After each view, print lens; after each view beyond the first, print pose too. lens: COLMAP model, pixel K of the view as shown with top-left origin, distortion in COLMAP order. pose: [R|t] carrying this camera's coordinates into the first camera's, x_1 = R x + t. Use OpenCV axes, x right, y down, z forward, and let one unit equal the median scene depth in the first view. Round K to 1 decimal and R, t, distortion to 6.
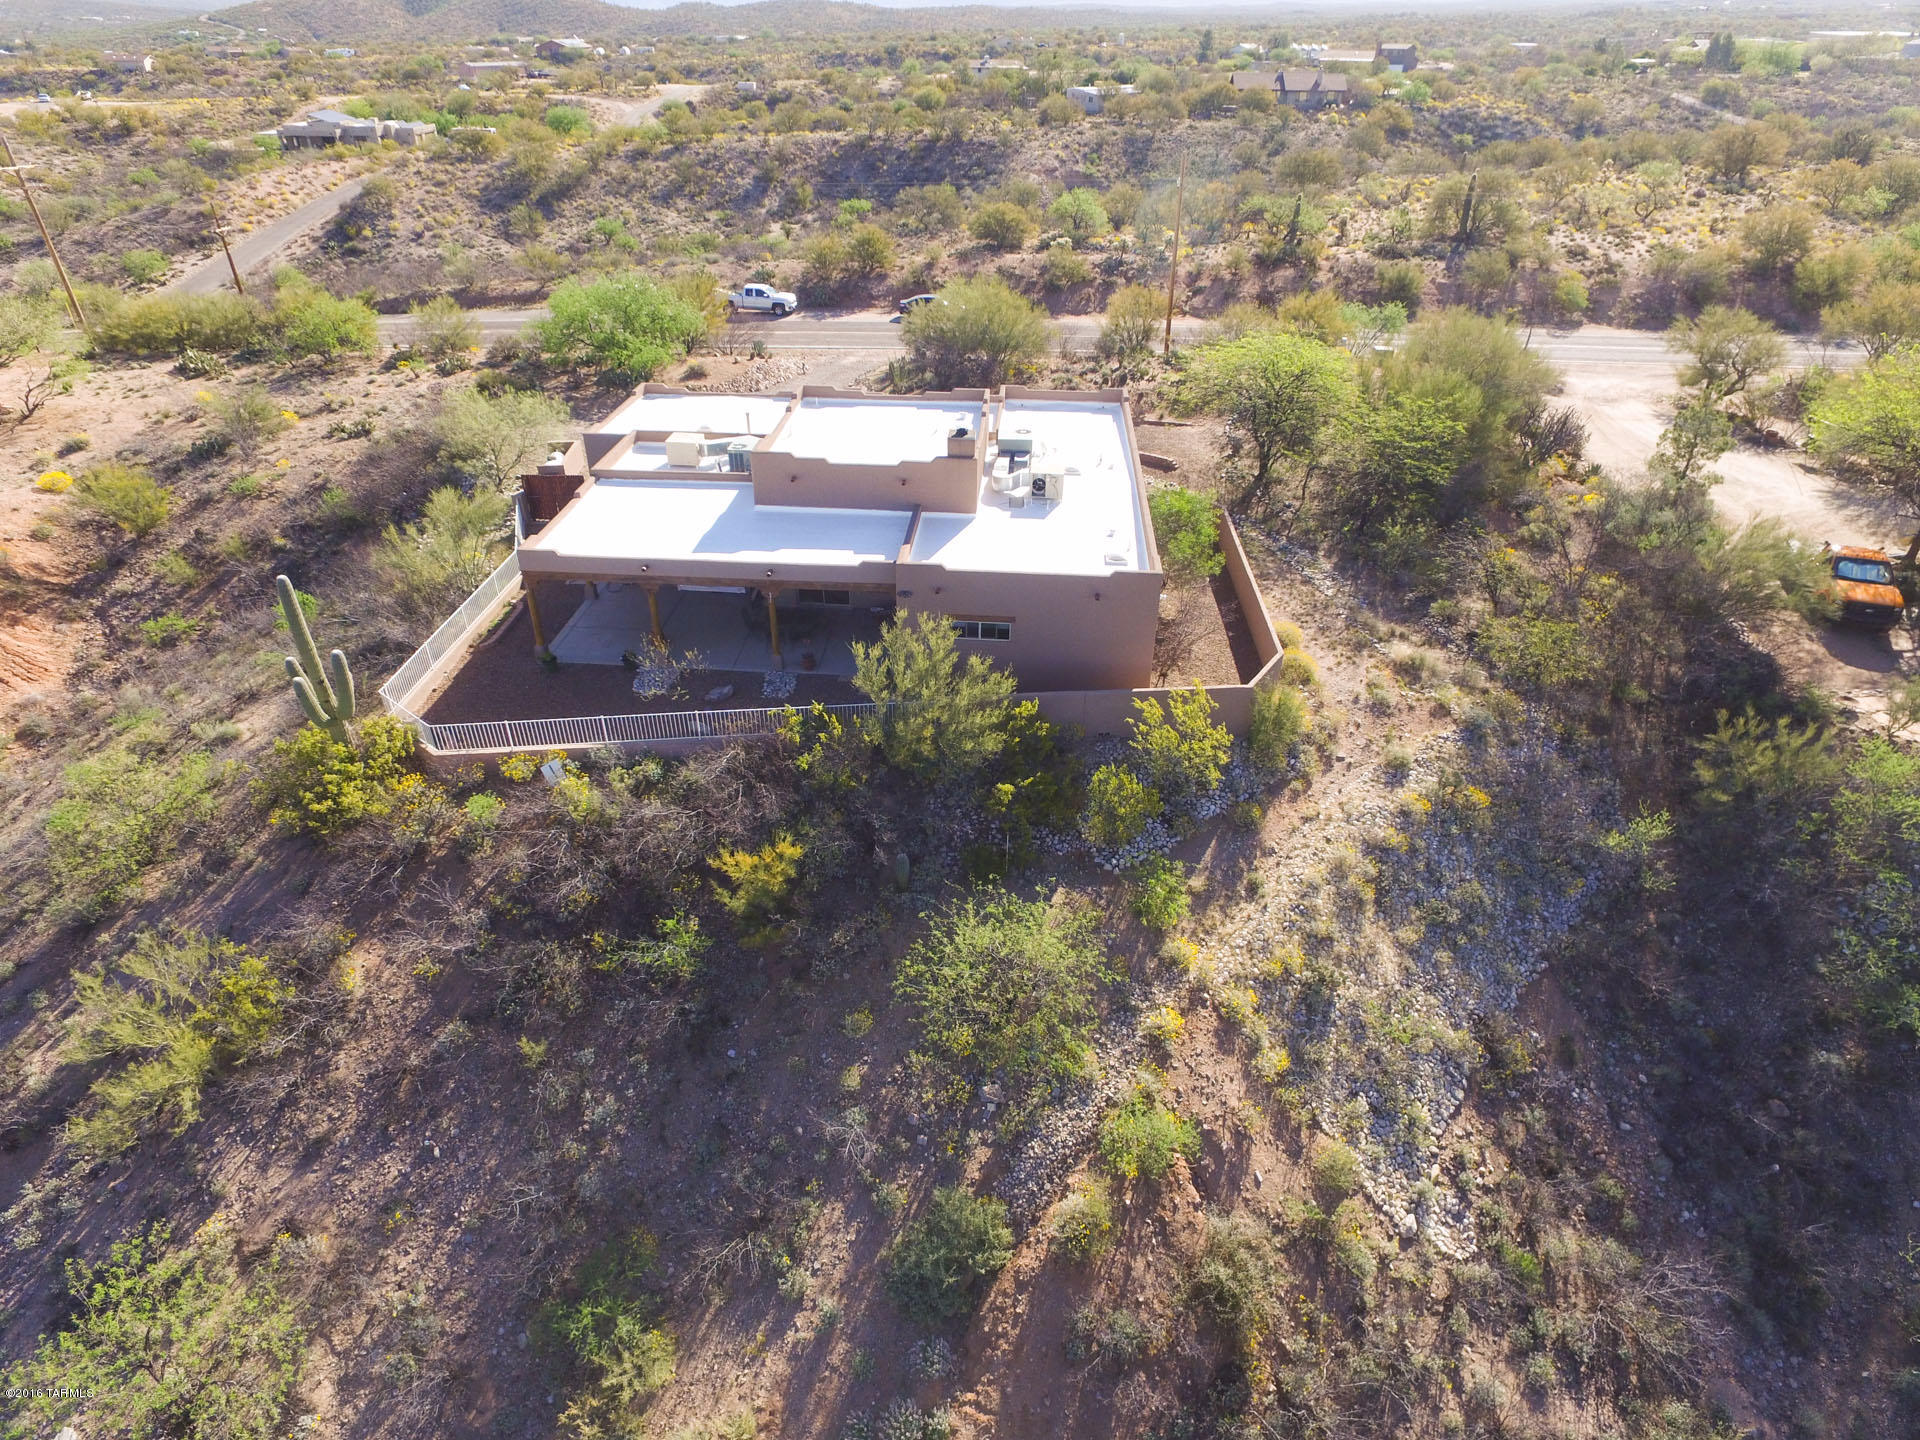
lens RADIAL K [[1119.5, 0, 959.6], [0, 1119.5, 720.9], [0, 0, 1]] dist [-0.011540, 0.016282]
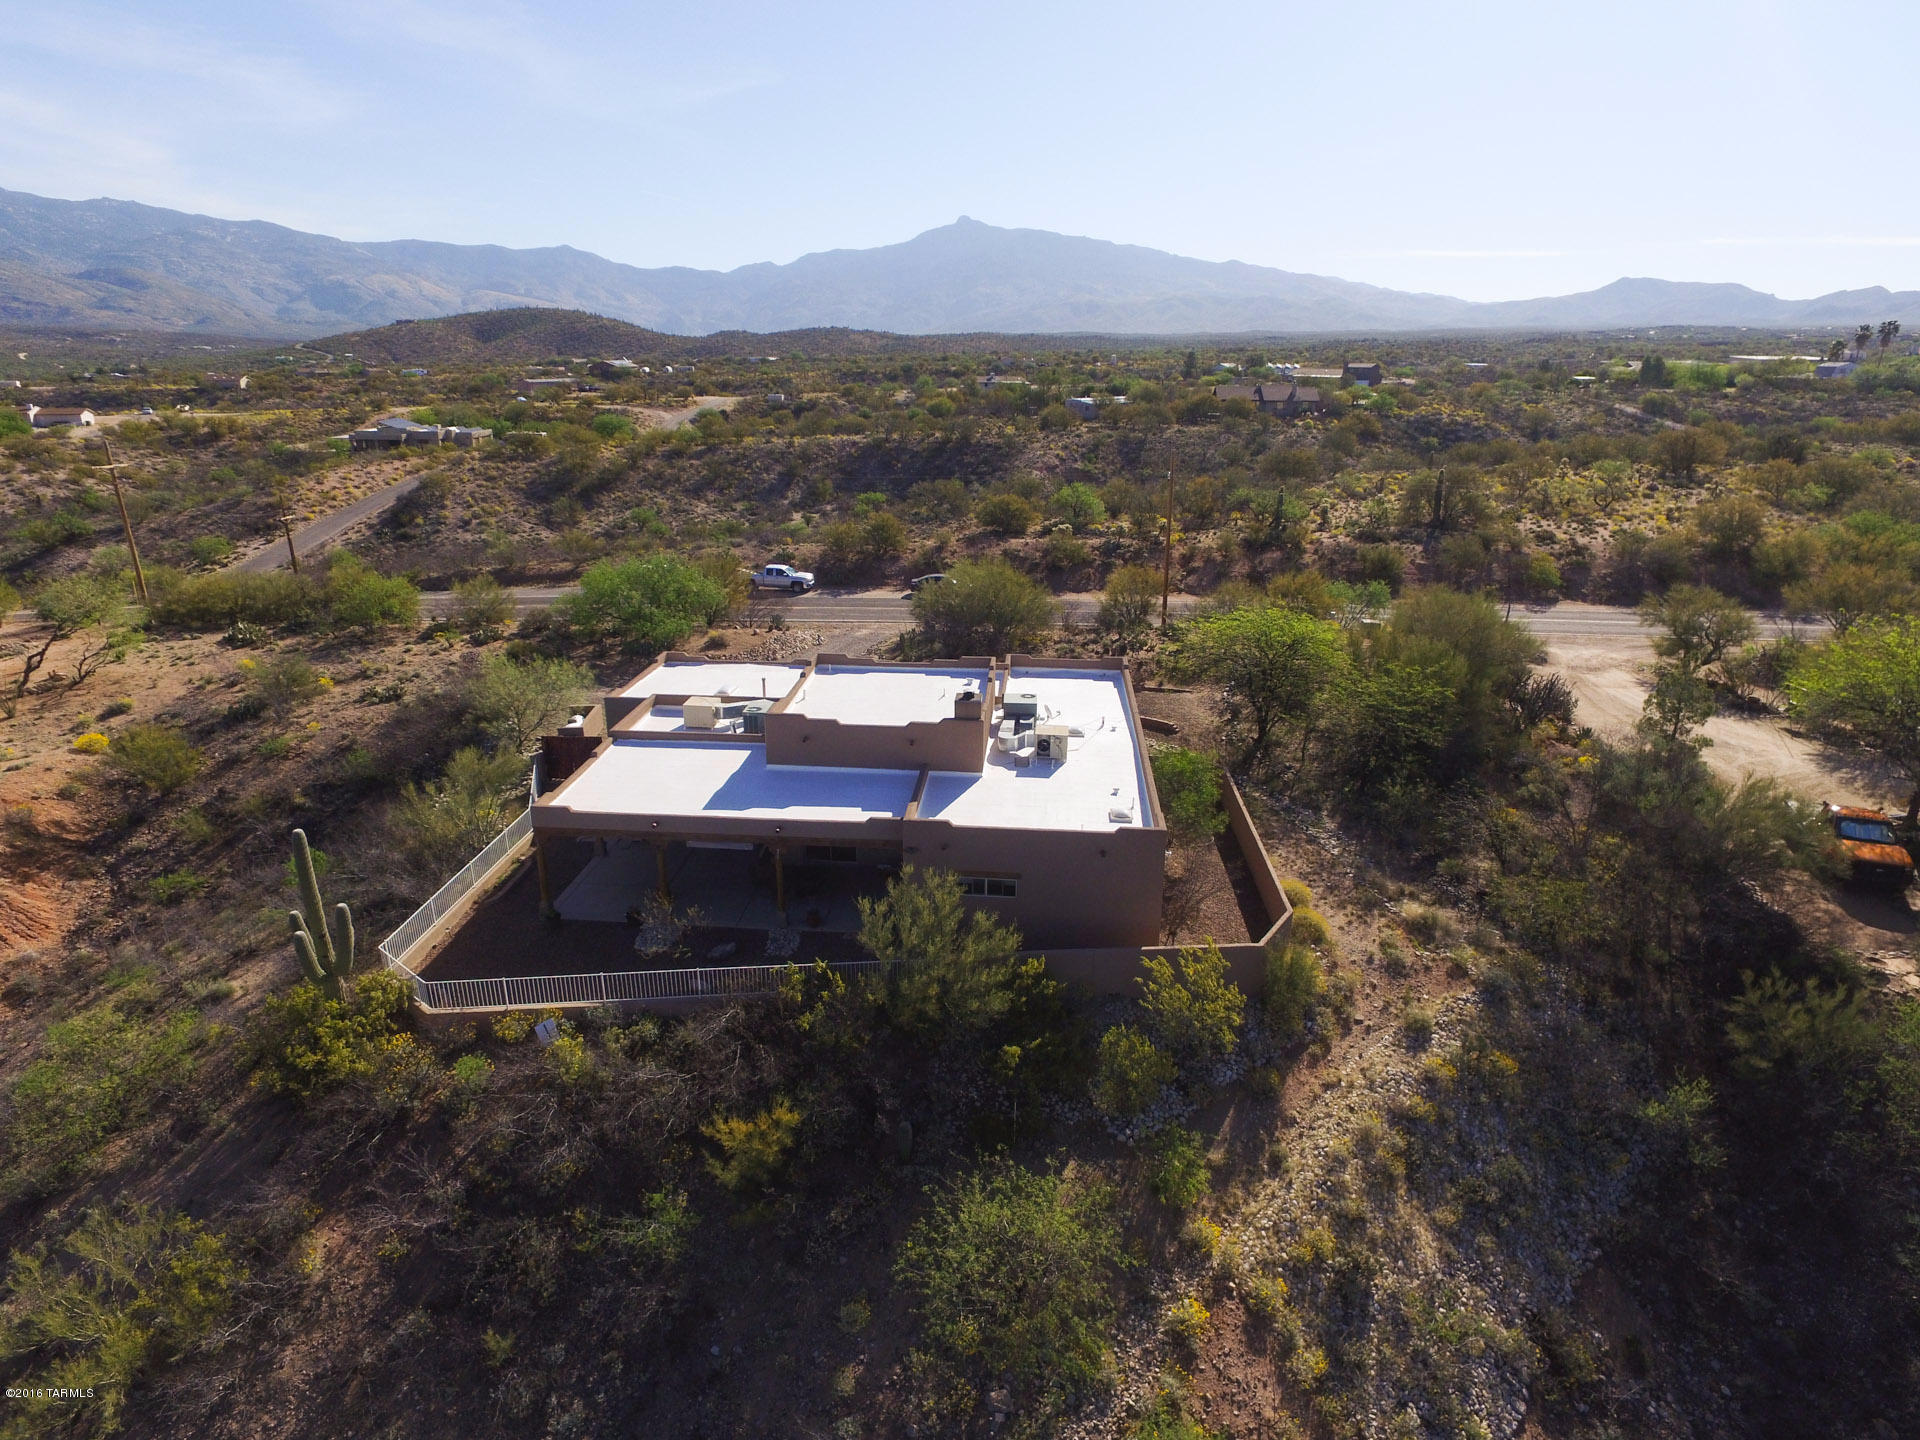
lens RADIAL K [[1119.5, 0, 959.6], [0, 1119.5, 720.9], [0, 0, 1]] dist [-0.011540, 0.016282]
pose [[0.999971, 0.001535, -0.007501, 0.000711], [-0.003244, 0.972353, -0.233494, 0.003273], [0.006935, 0.233511, 0.972329, -0.002218]]
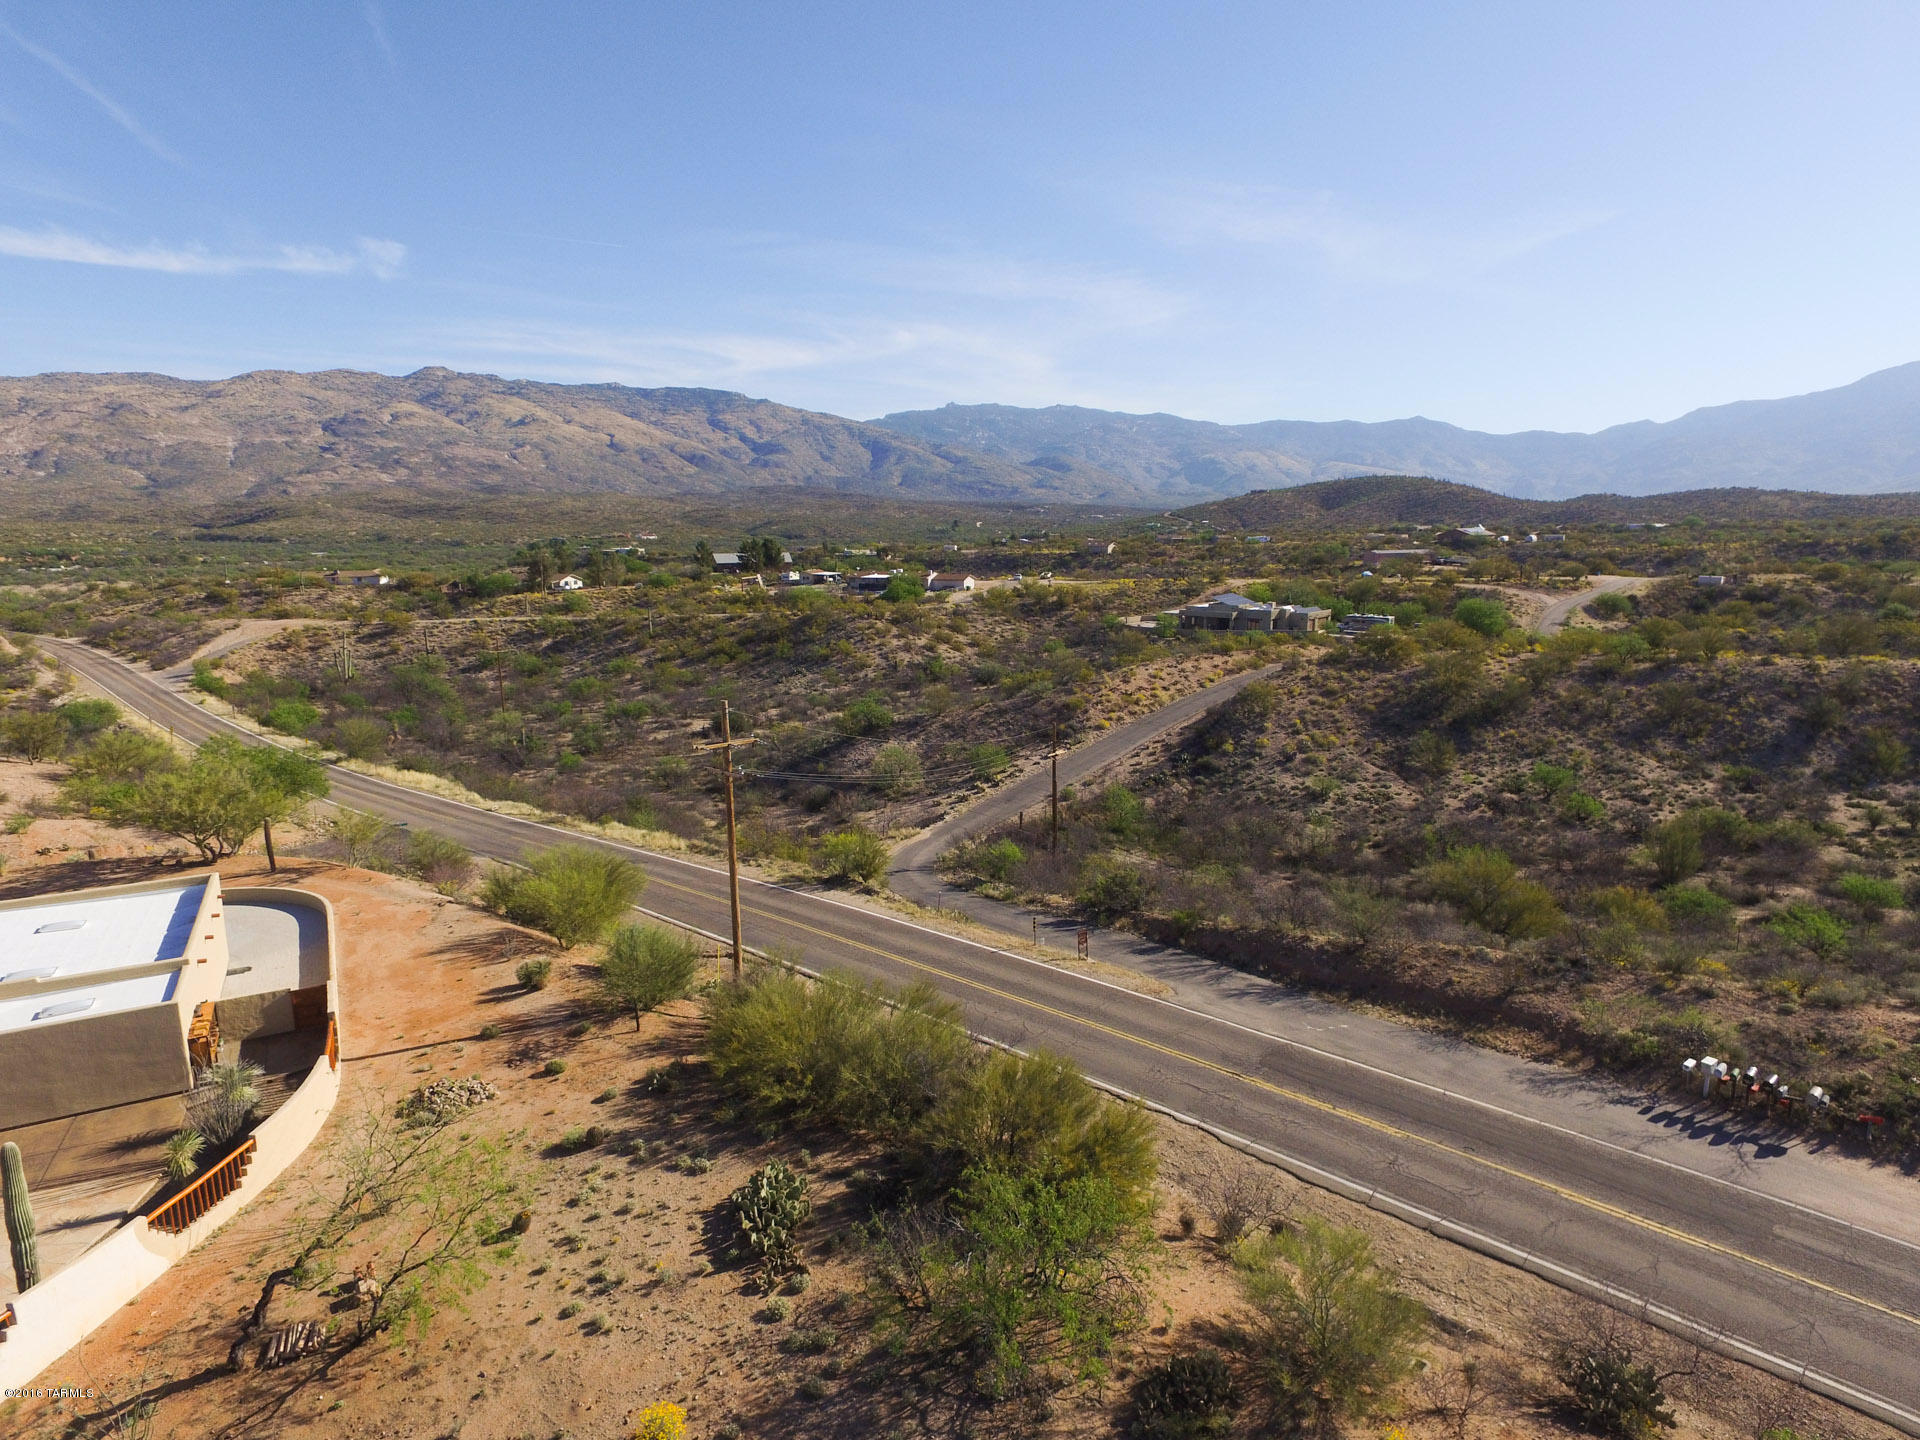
lens RADIAL K [[1119.5, 0, 959.6], [0, 1119.5, 720.9], [0, 0, 1]] dist [-0.011540, 0.016282]
pose [[0.763733, 0.108368, -0.636371, -0.288434], [-0.333878, 0.910023, -0.245731, -0.329987], [0.552483, 0.400143, 0.731197, 0.511507]]
